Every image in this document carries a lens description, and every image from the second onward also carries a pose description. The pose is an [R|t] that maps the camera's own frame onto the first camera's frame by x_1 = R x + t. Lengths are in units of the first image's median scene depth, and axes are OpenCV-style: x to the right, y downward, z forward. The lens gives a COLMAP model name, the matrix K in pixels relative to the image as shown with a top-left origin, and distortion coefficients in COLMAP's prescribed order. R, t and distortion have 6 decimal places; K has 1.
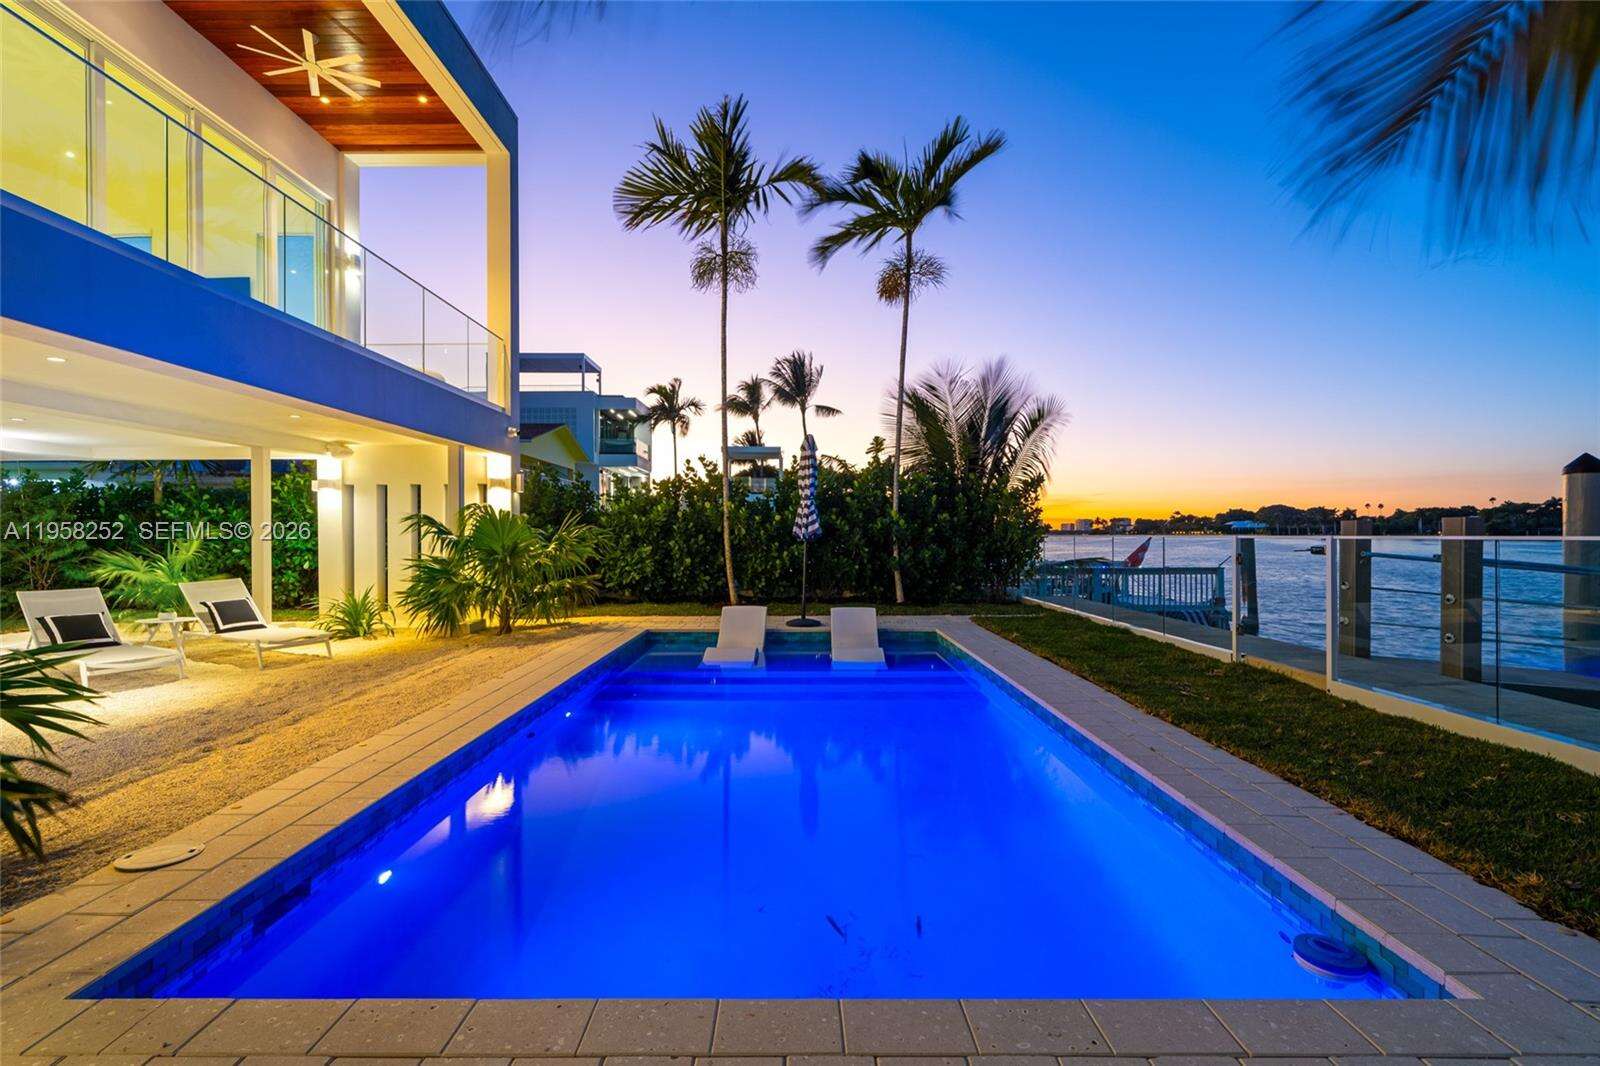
lens RADIAL K [[702.0, 0, 800.0], [0, 702.0, 533.0], [0, 0, 1]] dist [-0.000476, -0.000038]
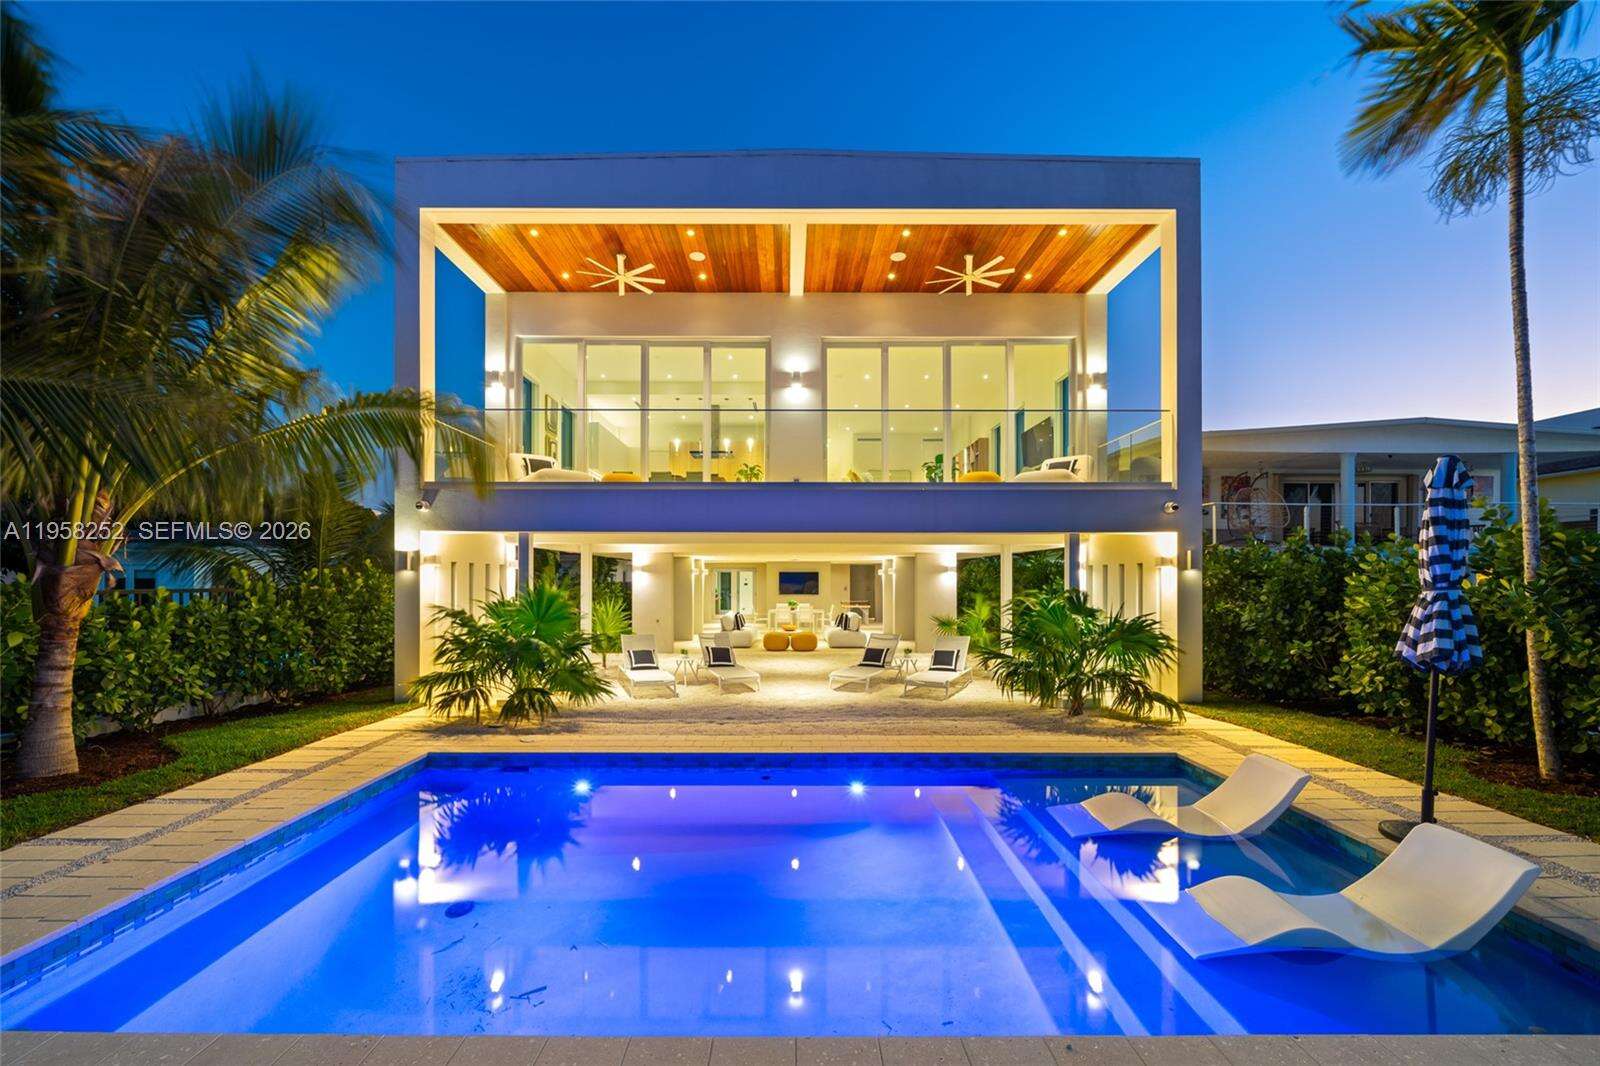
lens RADIAL K [[592.2, 0, 798.1], [0, 592.2, 575.0], [0, 0, 1]] dist [-0.000586, -0.000049]
pose [[0.011161, 0.001358, -0.999937, 0.372322], [-0.002523, 0.999996, 0.001330, -0.050345], [0.999935, 0.002508, 0.011164, 0.485238]]
